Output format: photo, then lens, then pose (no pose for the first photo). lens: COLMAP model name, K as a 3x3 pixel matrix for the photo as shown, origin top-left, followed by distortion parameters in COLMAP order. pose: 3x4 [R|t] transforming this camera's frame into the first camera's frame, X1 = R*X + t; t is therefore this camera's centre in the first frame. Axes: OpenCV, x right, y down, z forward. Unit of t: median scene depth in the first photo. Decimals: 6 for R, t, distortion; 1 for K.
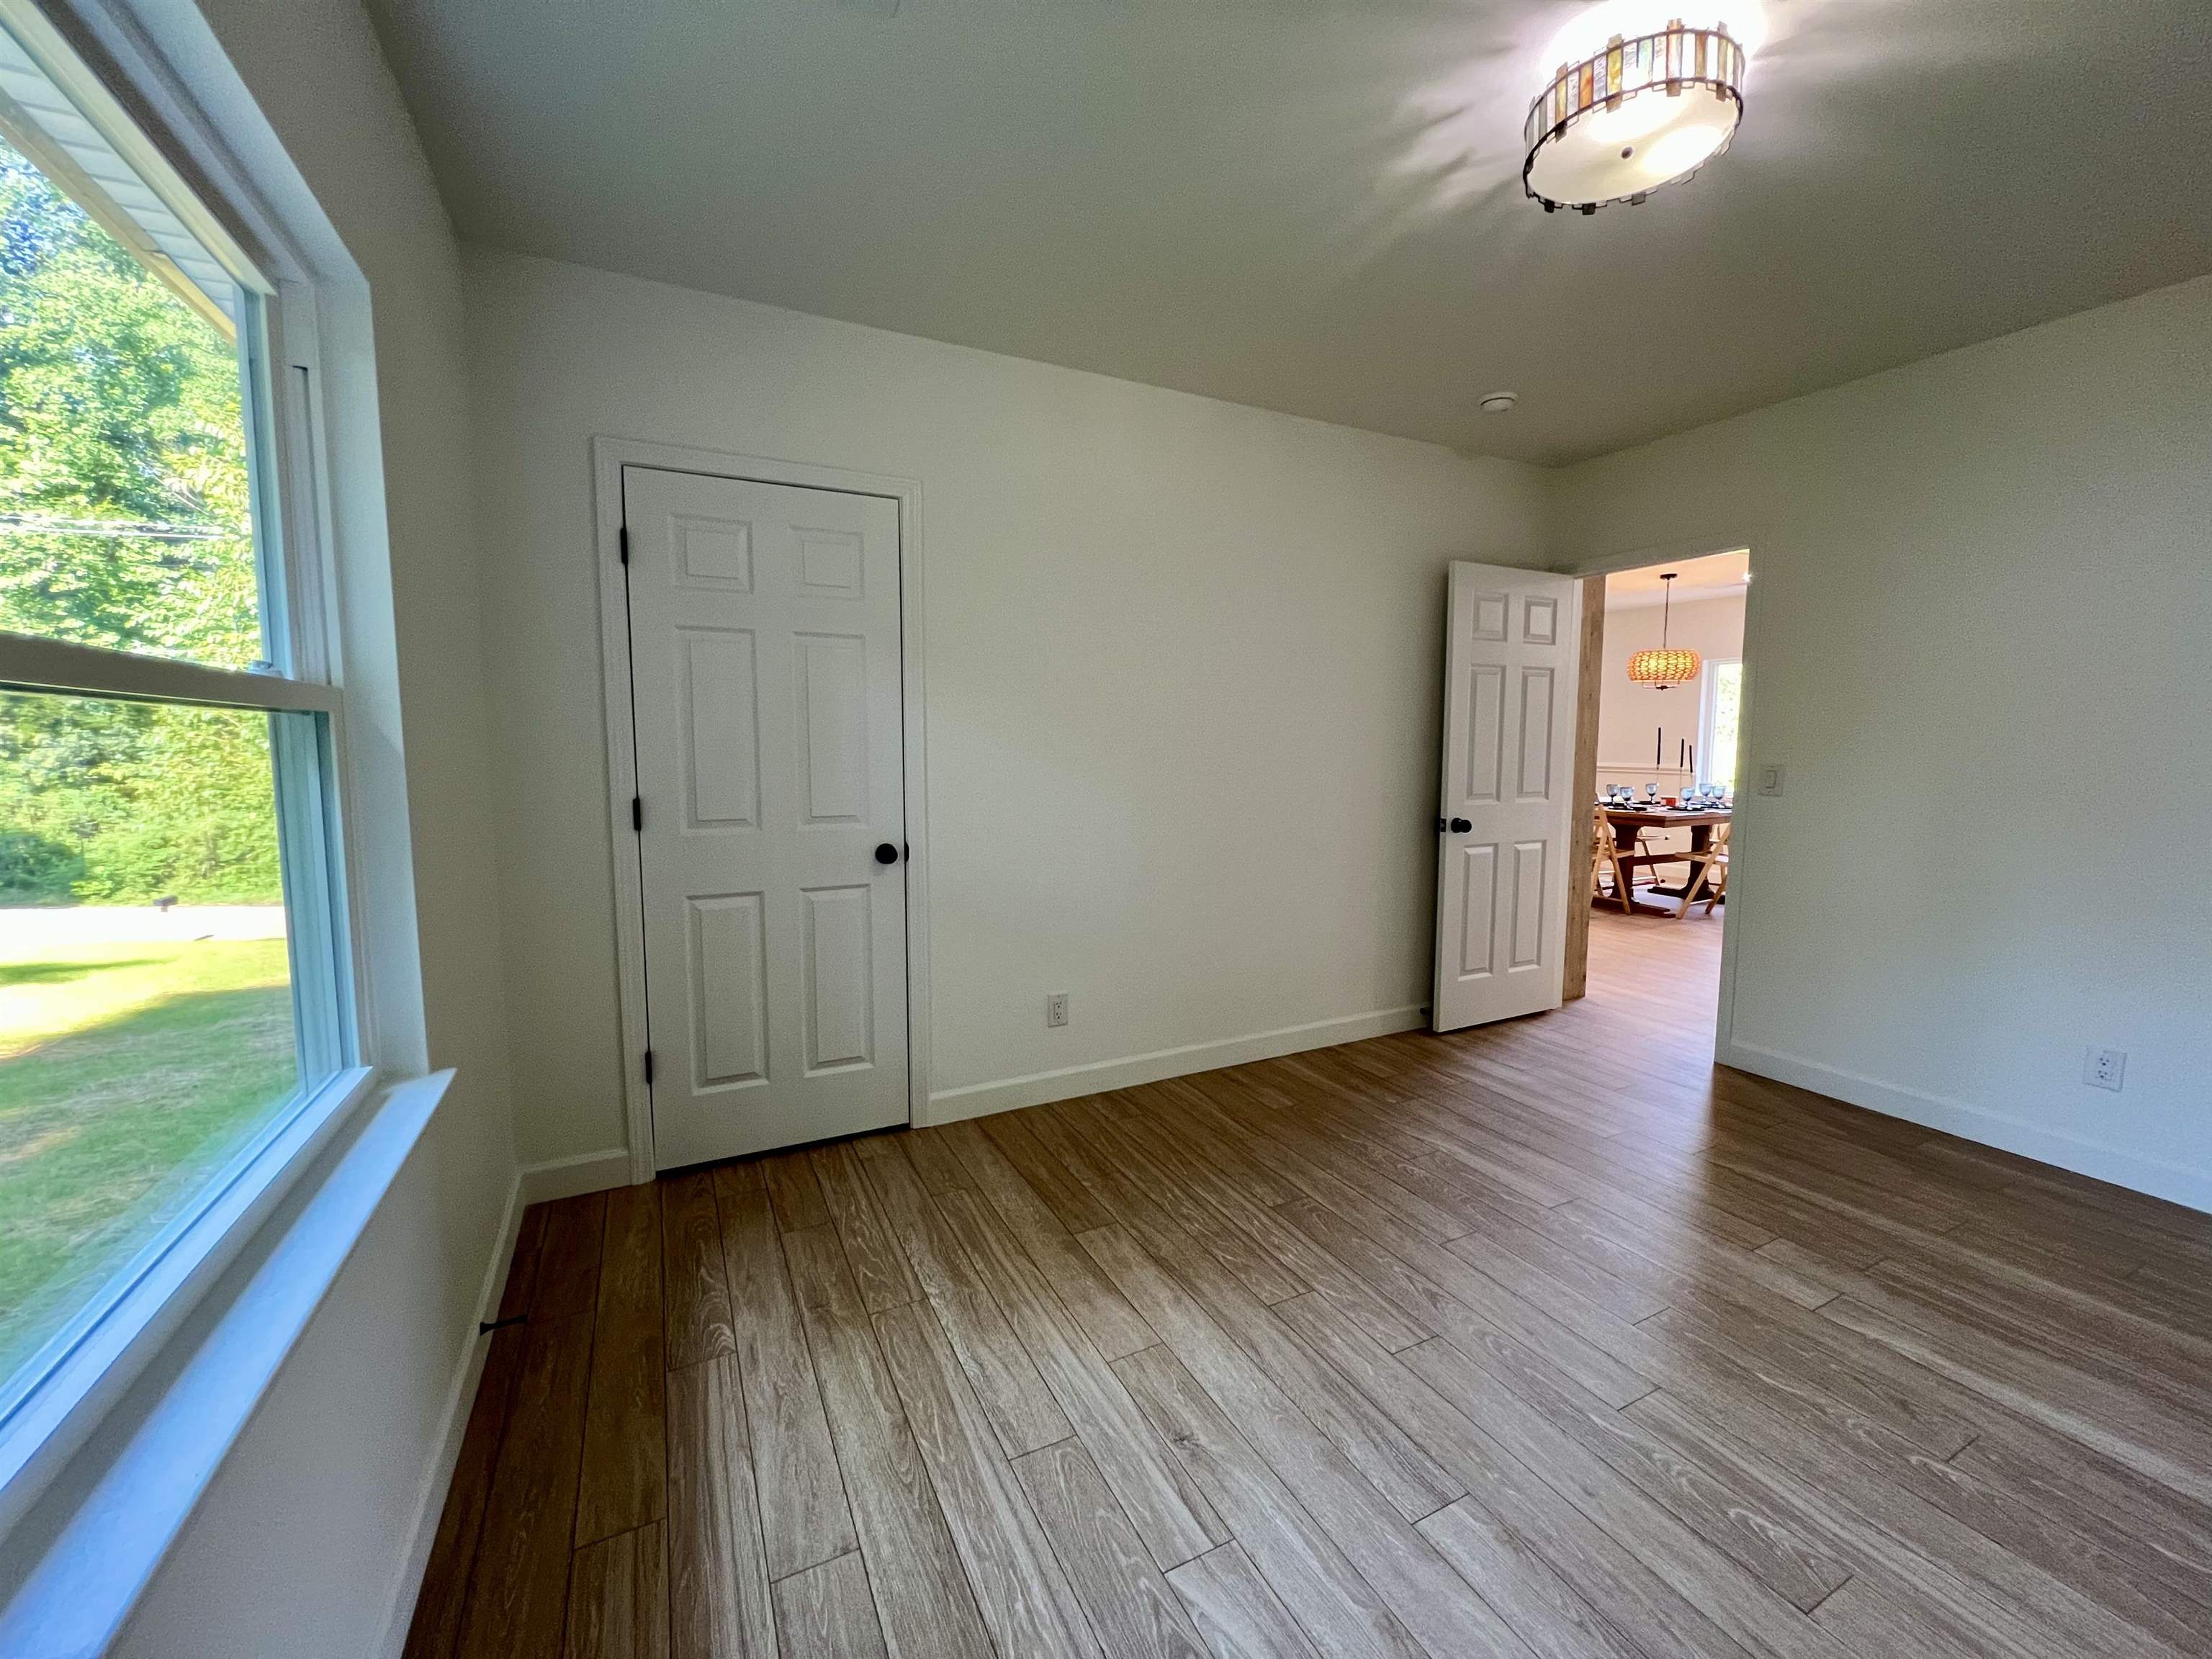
lens RADIAL K [[884.0, 0, 1101.2], [0, 884.0, 823.9], [0, 0, 1]] dist [-0.002184, -0.000283]
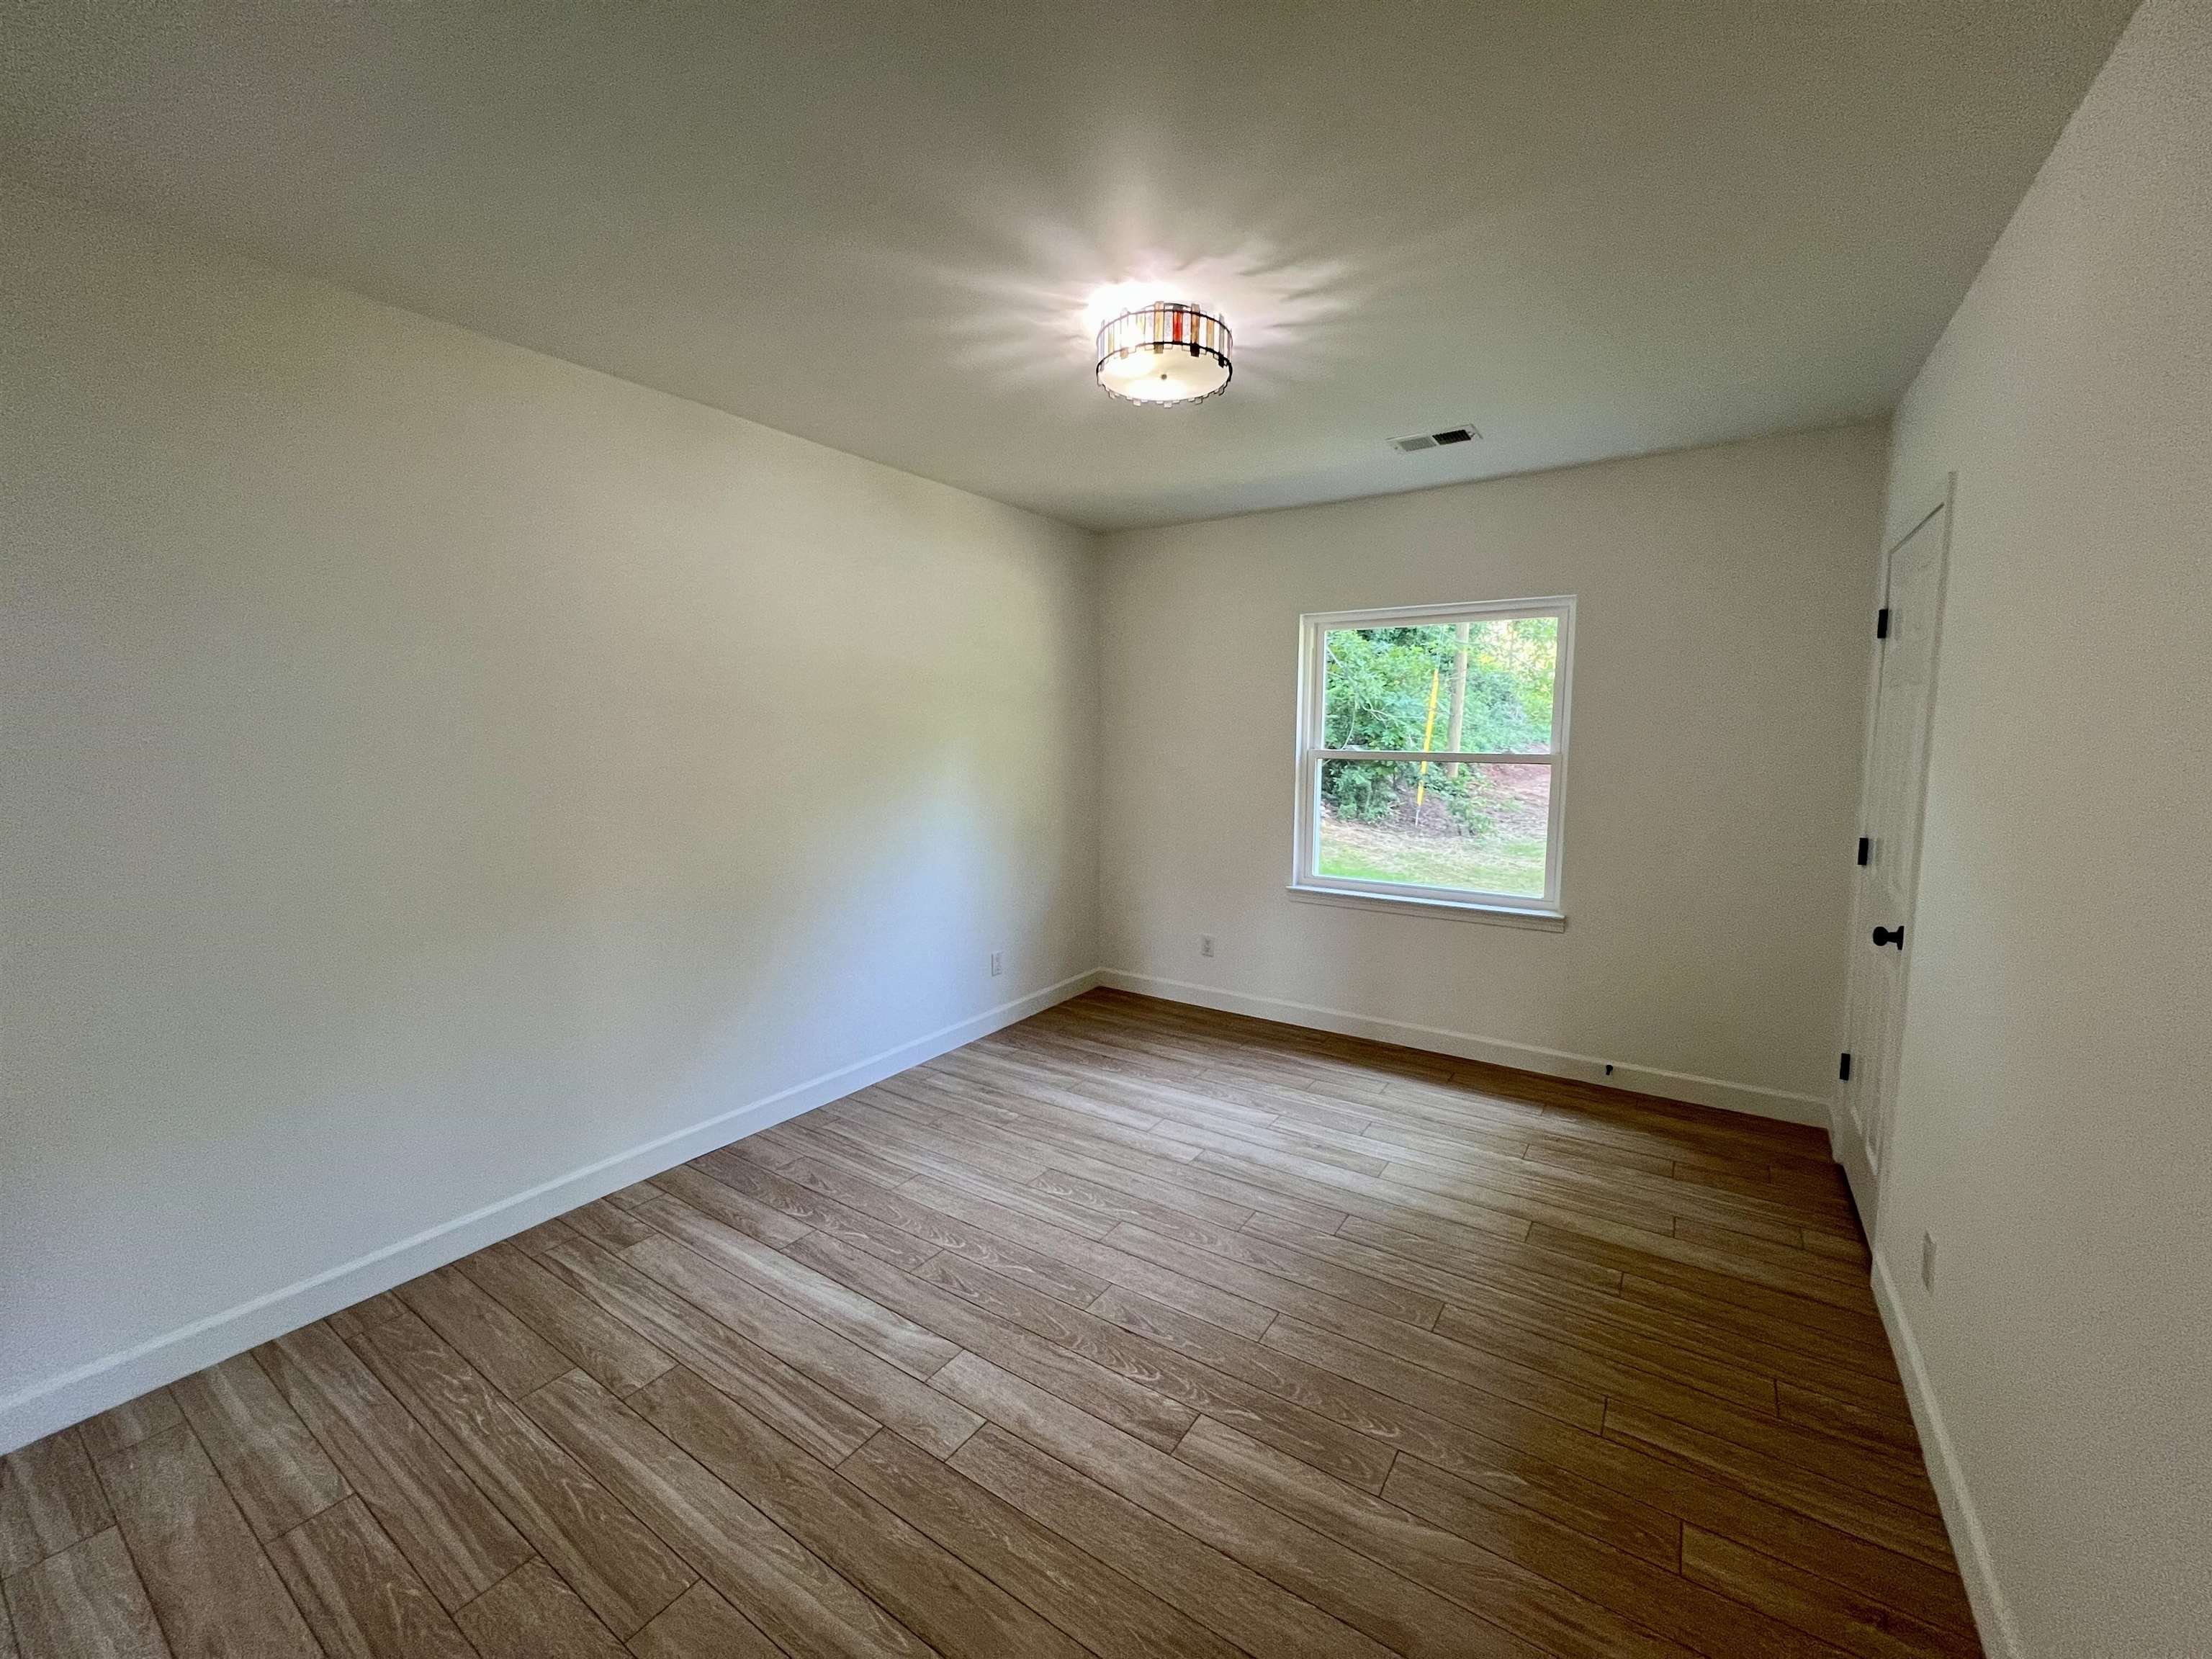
lens RADIAL K [[884.0, 0, 1101.2], [0, 884.0, 823.9], [0, 0, 1]] dist [-0.002184, -0.000283]
pose [[-0.873389, 0.049987, -0.484452, 1.148397], [-0.046436, 0.981640, 0.185005, -0.267439], [0.484805, 0.184077, -0.855032, 1.875379]]
